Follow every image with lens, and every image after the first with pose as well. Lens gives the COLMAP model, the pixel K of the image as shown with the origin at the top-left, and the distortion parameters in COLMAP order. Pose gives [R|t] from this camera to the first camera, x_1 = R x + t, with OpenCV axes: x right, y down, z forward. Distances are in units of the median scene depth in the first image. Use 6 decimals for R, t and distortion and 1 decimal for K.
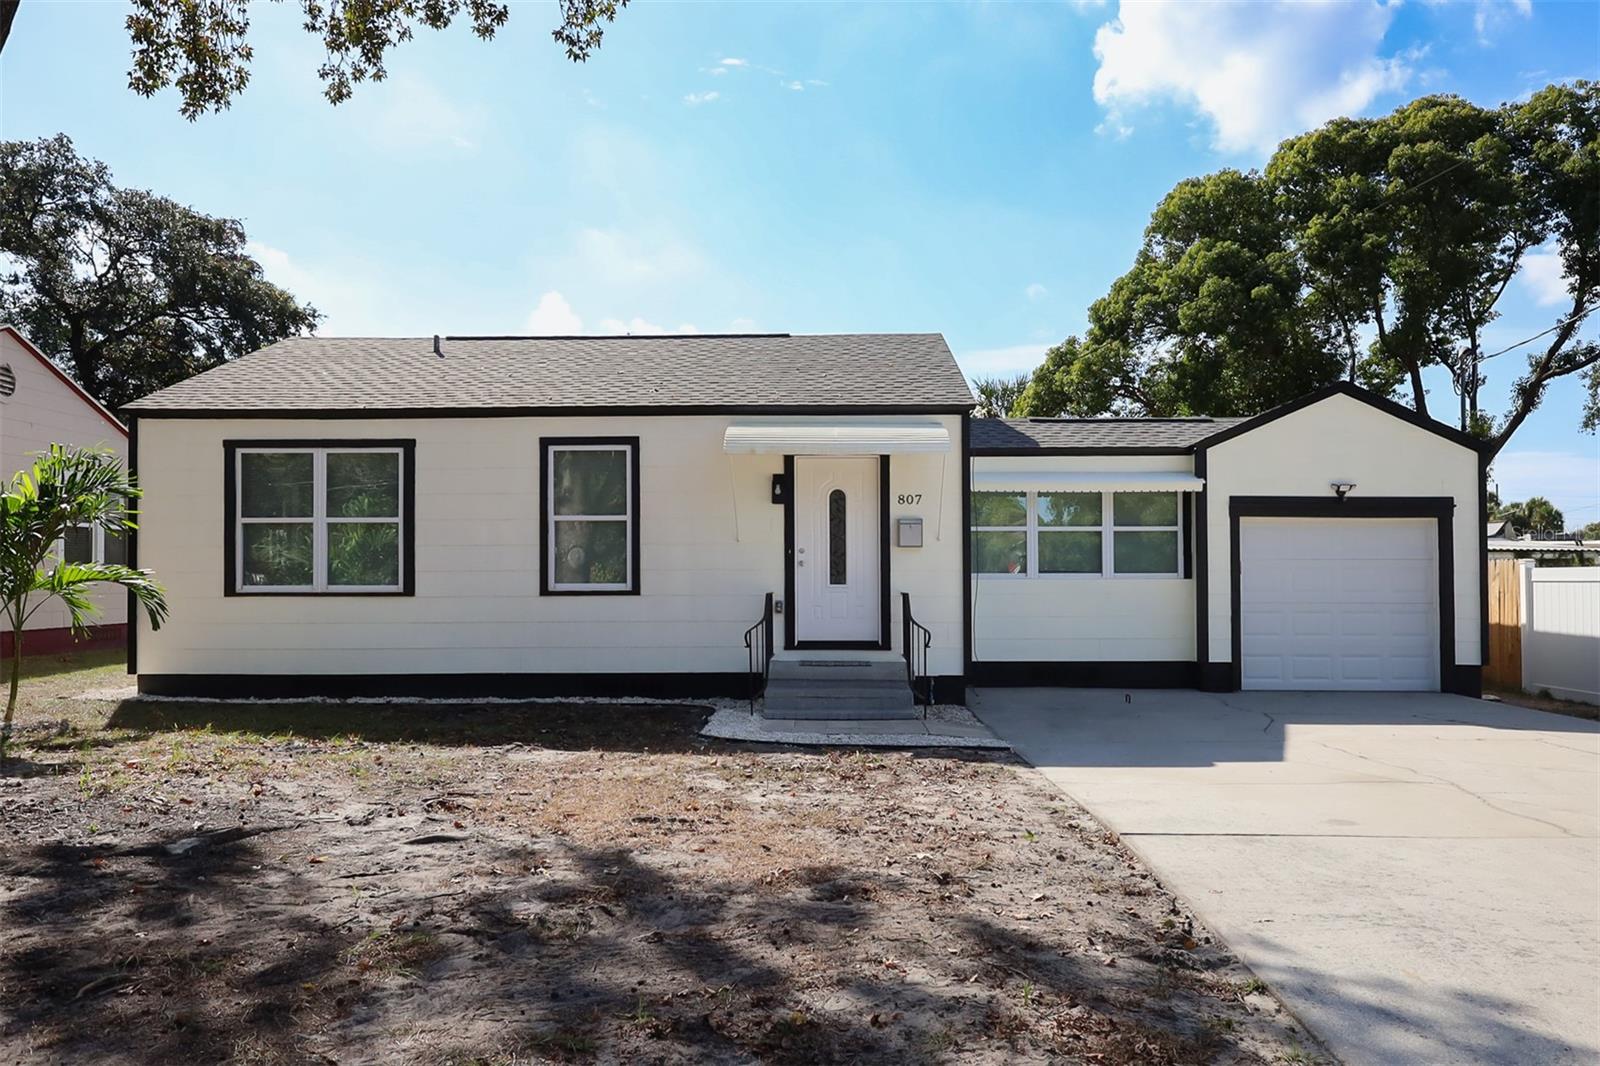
lens RADIAL K [[1125.5, 0, 800.0], [0, 1125.5, 533.0], [0, 0, 1]] dist [0.027085, -0.001250]
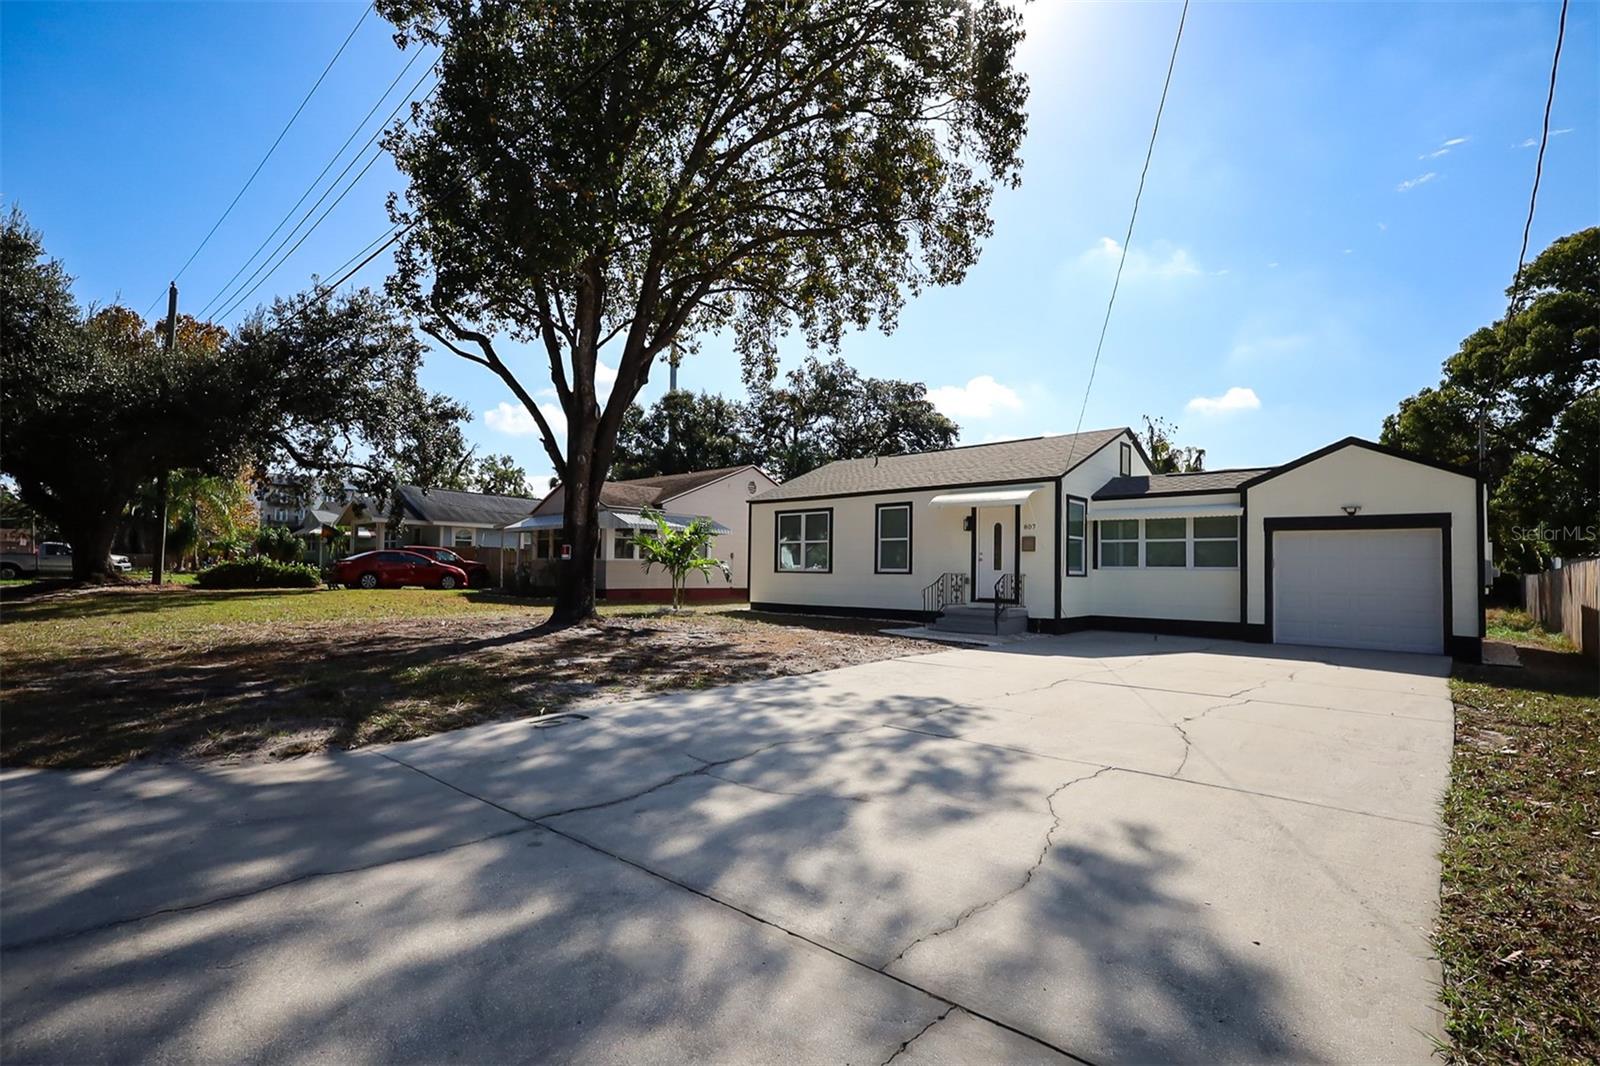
lens RADIAL K [[746.9, 0, 797.3], [0, 746.9, 544.7], [0, 0, 1]] dist [-0.000085, -0.000012]
pose [[0.746702, -0.012654, -0.665038, 0.584947], [0.008461, 0.999919, -0.009527, 0.008655], [0.665105, 0.001487, 0.746748, -0.201343]]
